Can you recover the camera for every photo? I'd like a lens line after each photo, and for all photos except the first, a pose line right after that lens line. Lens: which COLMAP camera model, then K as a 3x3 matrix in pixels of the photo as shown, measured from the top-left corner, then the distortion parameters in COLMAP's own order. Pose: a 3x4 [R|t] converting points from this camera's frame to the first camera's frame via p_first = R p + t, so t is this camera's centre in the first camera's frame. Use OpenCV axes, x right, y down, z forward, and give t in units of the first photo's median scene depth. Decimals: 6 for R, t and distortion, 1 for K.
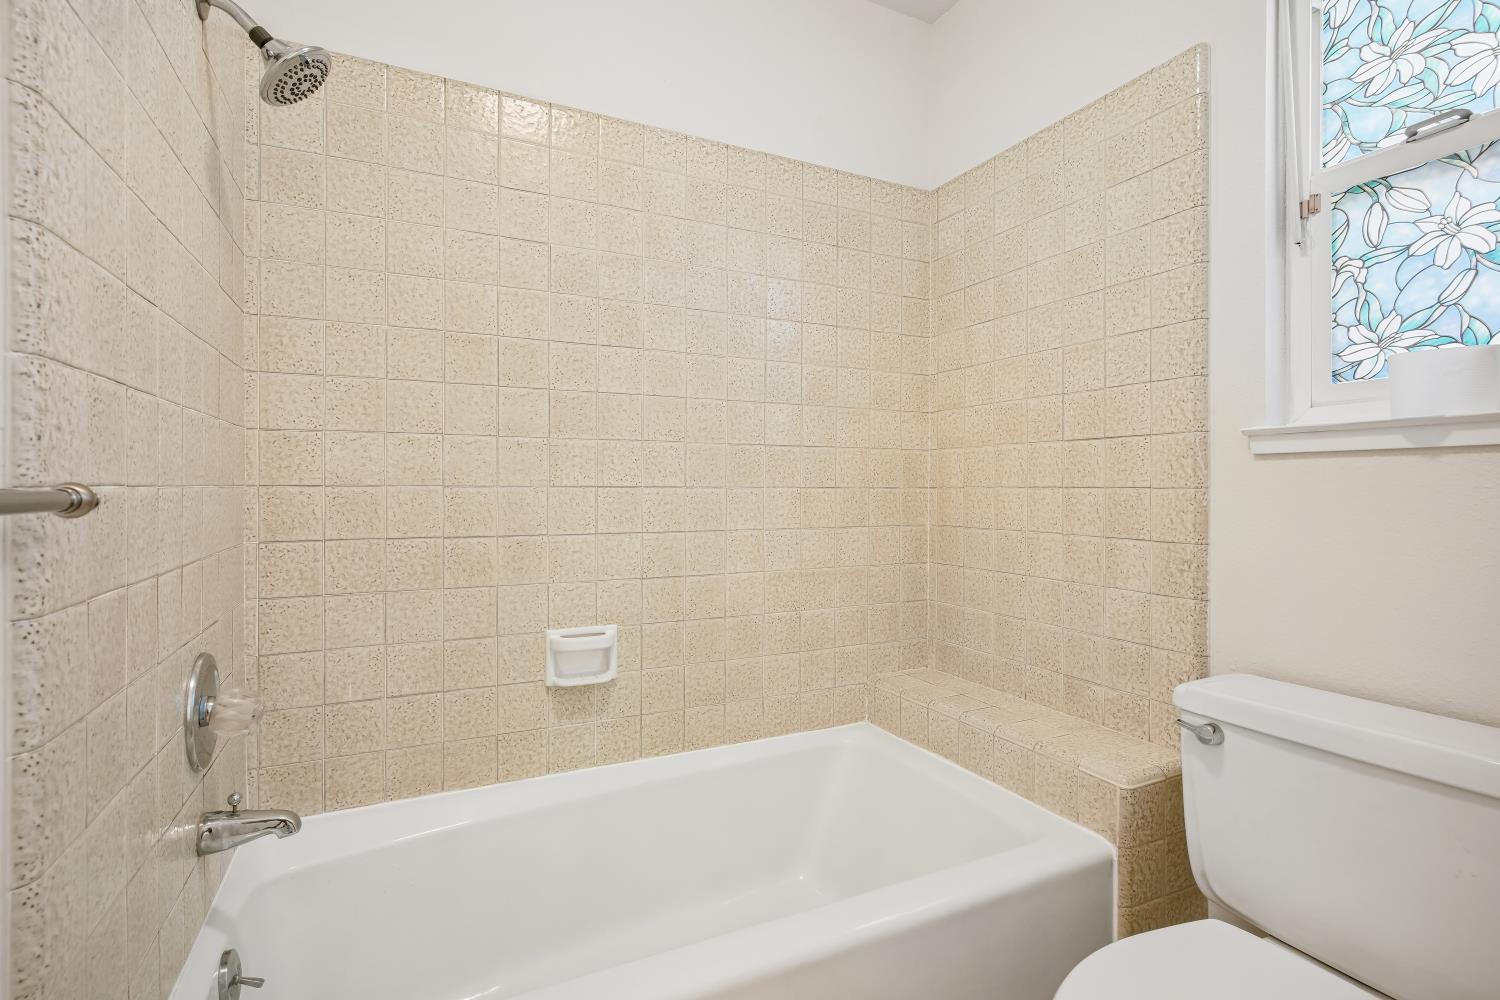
lens RADIAL K [[727.6, 0, 757.2], [0, 727.6, 494.2], [0, 0, 1]] dist [0.016423, 0.003619]
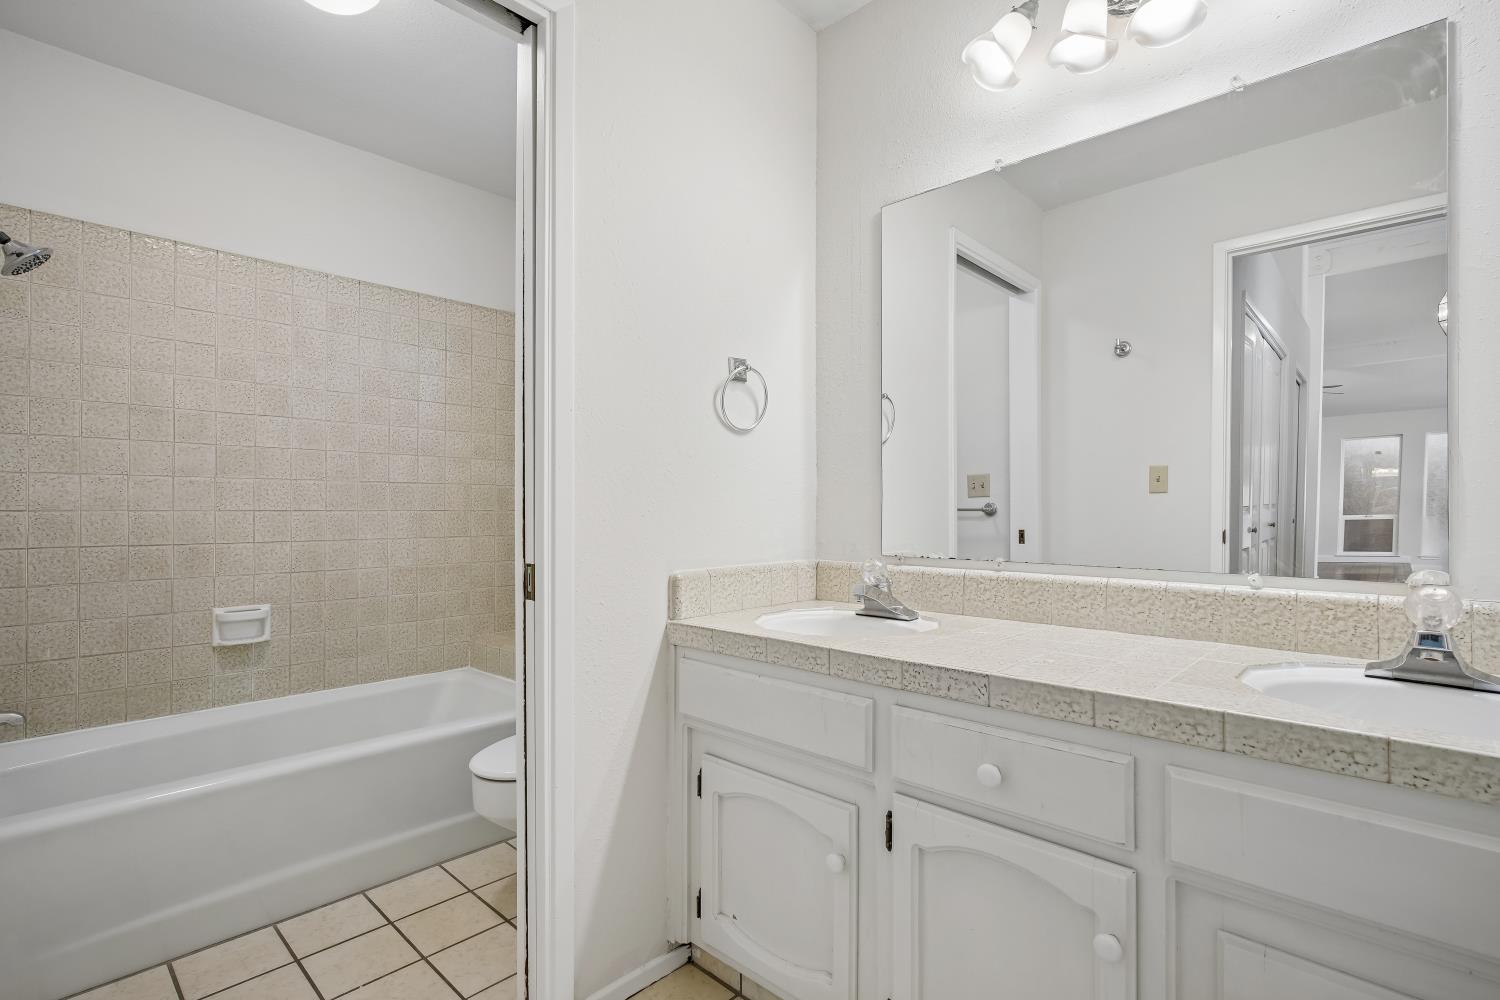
lens RADIAL K [[727.6, 0, 740.3], [0, 727.6, 509.2], [0, 0, 1]] dist [0.016423, 0.003619]
pose [[0.942263, 0.004297, 0.334847, 0.216349], [-0.005463, 0.999982, 0.002541, -0.022920], [-0.334830, -0.004223, 0.942269, -0.753525]]
